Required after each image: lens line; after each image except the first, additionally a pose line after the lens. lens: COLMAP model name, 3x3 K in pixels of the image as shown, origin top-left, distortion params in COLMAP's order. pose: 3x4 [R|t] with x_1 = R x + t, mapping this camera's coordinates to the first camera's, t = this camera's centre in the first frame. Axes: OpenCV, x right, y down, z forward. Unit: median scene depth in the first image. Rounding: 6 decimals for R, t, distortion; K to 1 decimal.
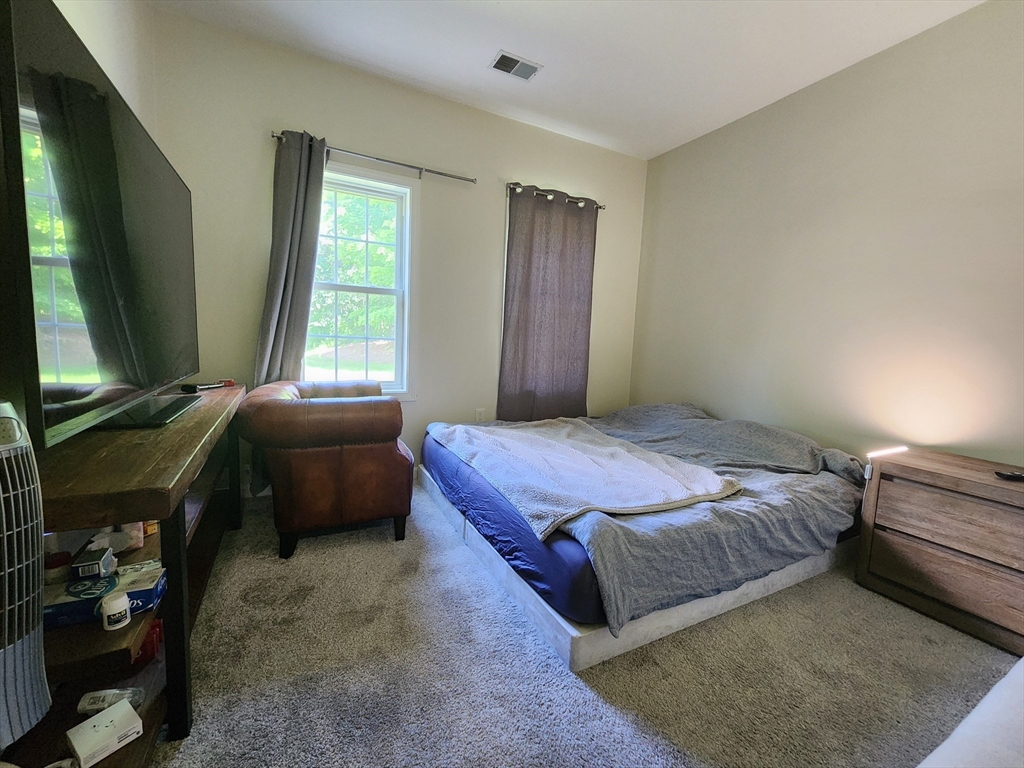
lens RADIAL K [[420.8, 0, 510.2], [0, 420.8, 381.5], [0, 0, 1]] dist [-0.004681, 0.000497]
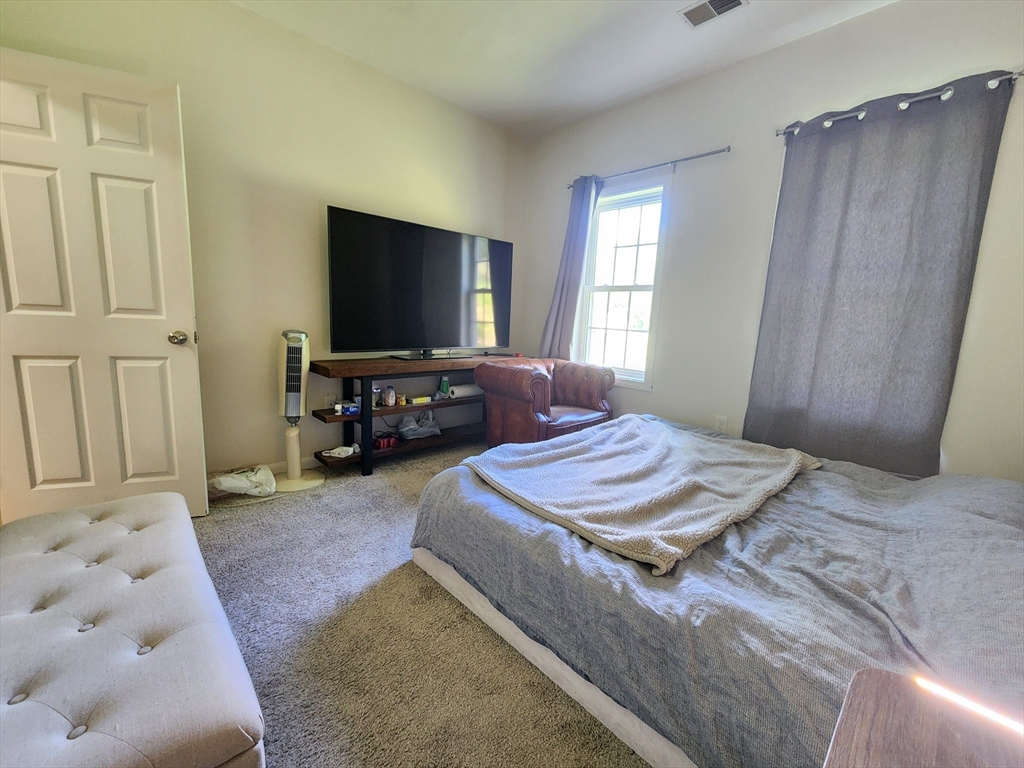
lens RADIAL K [[420.8, 0, 513.7], [0, 420.8, 382.8], [0, 0, 1]] dist [-0.004681, 0.000497]
pose [[0.280798, 0.120020, -0.952233, 0.664704], [-0.132574, 0.987490, 0.085370, -0.019782], [0.950566, 0.102270, 0.293197, 0.379966]]
